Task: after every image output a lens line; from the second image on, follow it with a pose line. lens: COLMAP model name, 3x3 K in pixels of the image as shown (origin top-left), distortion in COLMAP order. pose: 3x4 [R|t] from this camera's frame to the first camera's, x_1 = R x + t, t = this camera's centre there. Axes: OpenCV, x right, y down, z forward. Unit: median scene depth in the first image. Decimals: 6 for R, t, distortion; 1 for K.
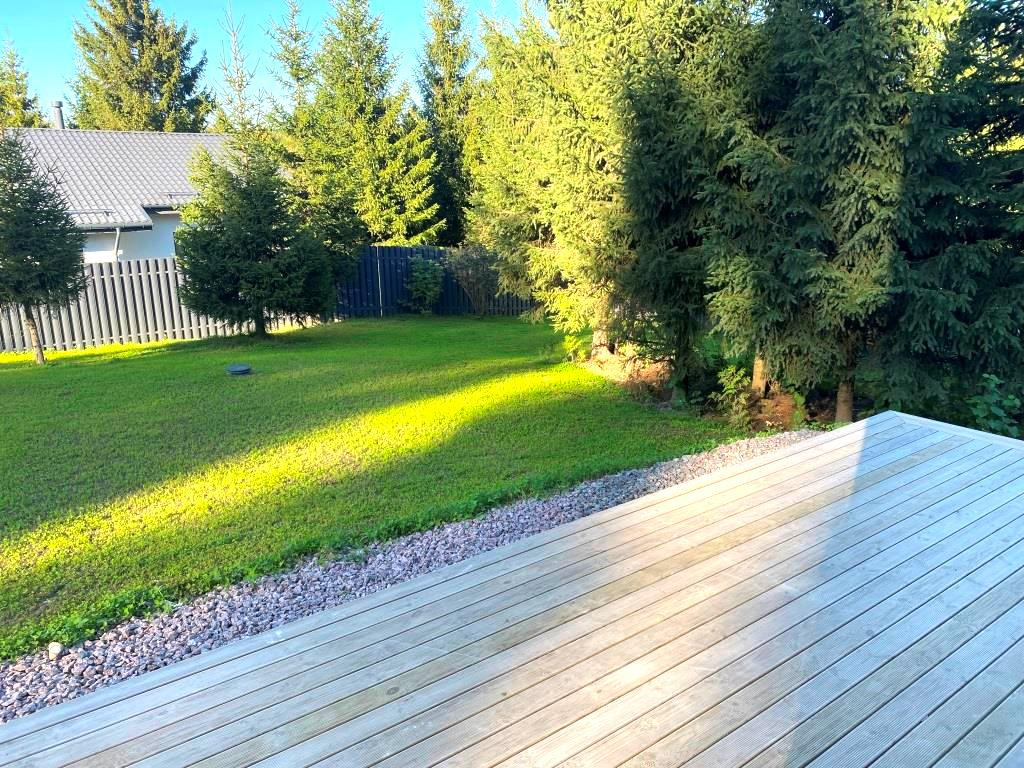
lens RADIAL K [[782.2, 0, 515.7], [0, 782.2, 361.4], [0, 0, 1]] dist [0.027997, -0.014579]
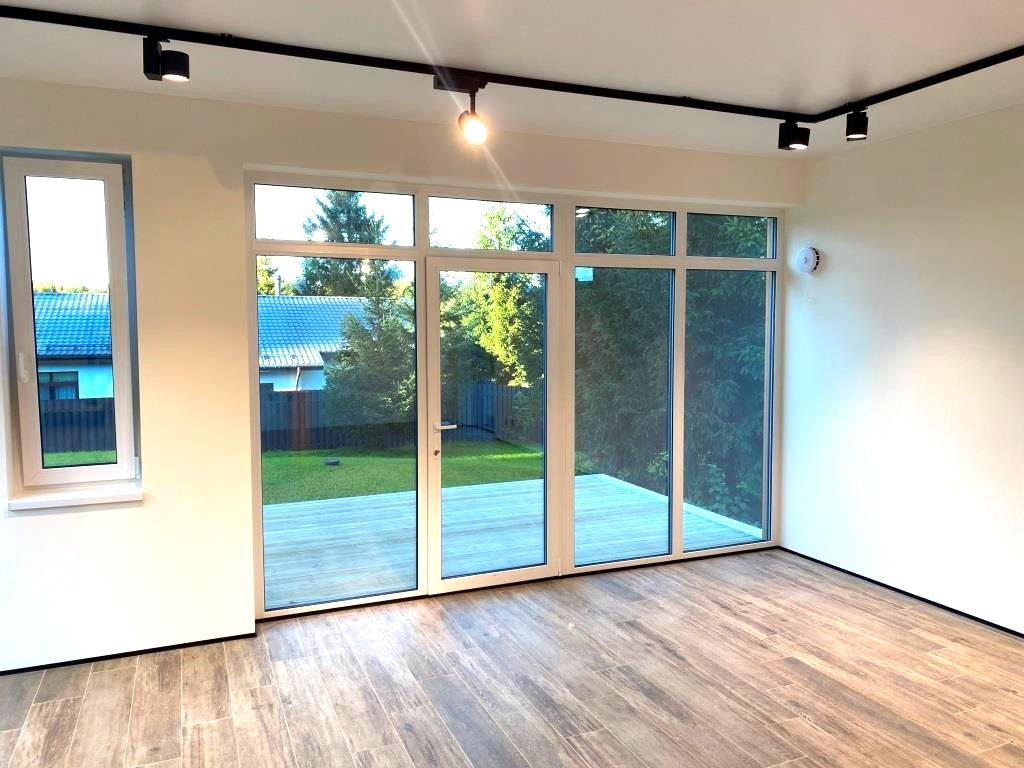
lens RADIAL K [[782.2, 0, 511.9], [0, 782.2, 379.9], [0, 0, 1]] dist [0.027997, -0.014579]
pose [[0.965923, 0.021597, -0.257928, 0.147370], [-0.063700, 0.985698, -0.156019, 0.028591], [0.250870, 0.167132, 0.953484, -0.142636]]
